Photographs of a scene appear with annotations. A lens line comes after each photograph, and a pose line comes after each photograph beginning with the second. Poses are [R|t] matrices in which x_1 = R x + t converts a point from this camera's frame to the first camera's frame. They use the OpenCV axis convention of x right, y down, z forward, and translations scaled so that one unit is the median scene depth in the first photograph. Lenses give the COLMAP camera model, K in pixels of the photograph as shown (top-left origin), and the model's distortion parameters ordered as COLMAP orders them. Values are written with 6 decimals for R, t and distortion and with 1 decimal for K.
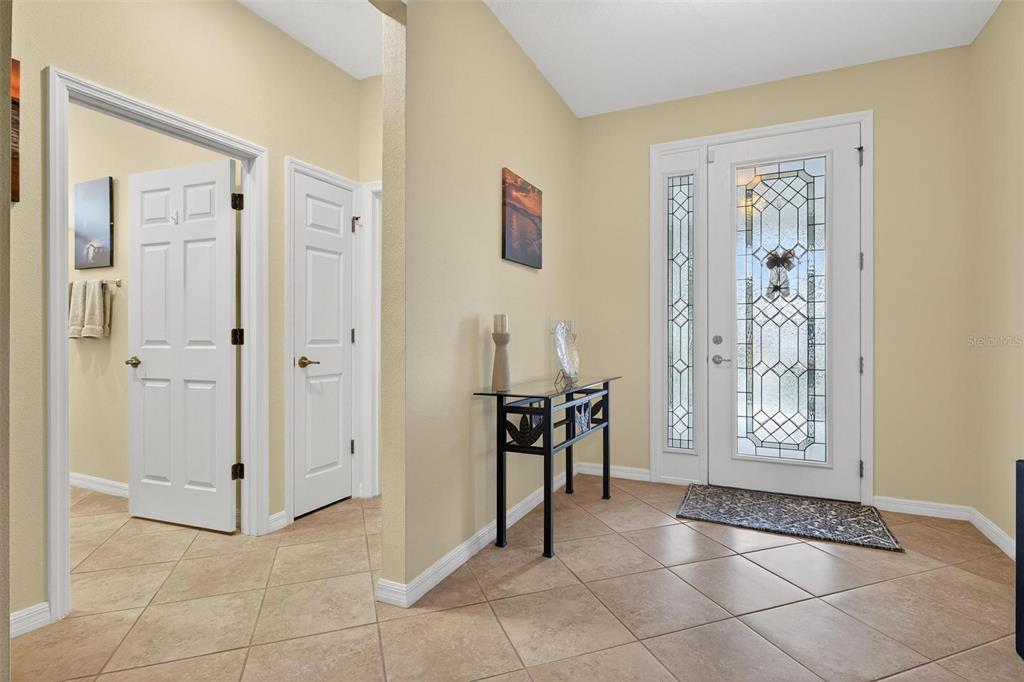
lens RADIAL K [[509.7, 0, 517.0], [0, 509.7, 335.3], [0, 0, 1]] dist [-0.011327, 0.003760]
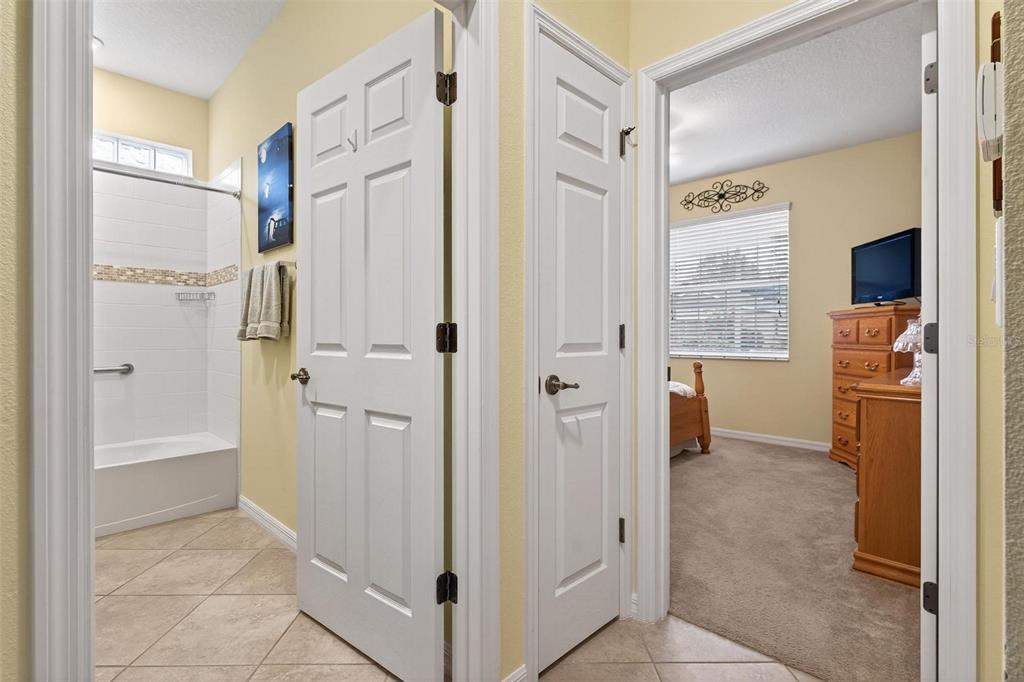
lens RADIAL K [[539.5, 0, 510.5], [0, 539.5, 336.4], [0, 0, 1]] dist [-0.018151, 0.000093]
pose [[0.935498, 0.000715, -0.353330, -0.257724], [-0.000623, 1.000000, 0.000374, 0.000726], [0.353330, -0.000130, 0.935499, 0.443307]]
